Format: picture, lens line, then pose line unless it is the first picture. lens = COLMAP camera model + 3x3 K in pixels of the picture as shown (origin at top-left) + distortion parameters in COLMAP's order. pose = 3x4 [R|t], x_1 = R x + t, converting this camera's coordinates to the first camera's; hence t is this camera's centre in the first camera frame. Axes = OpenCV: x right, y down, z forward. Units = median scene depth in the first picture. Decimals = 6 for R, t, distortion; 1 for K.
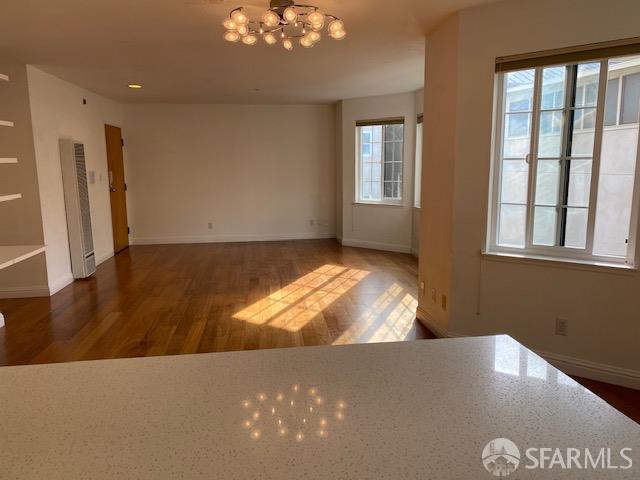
lens RADIAL K [[485.4, 0, 317.2], [0, 485.4, 241.9], [0, 0, 1]] dist [0.035358, -0.038630]
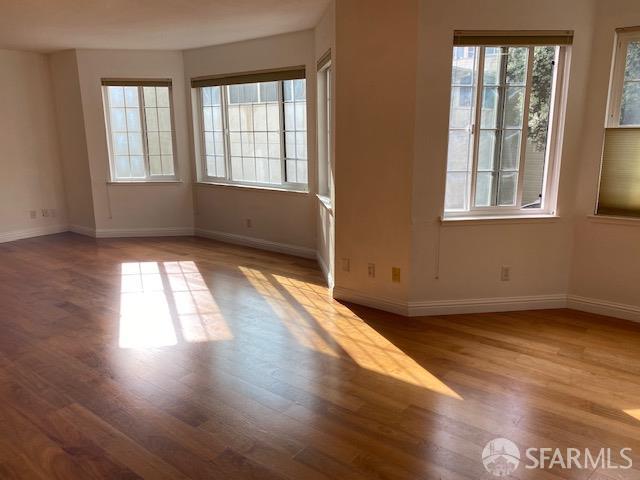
lens RADIAL K [[485.4, 0, 322.7], [0, 485.4, 236.9], [0, 0, 1]] dist [0.035358, -0.038630]
pose [[0.705763, -0.145916, 0.693258, -0.559504], [0.112008, 0.989234, 0.094184, -0.067234], [-0.699537, 0.011179, 0.714509, 0.421105]]
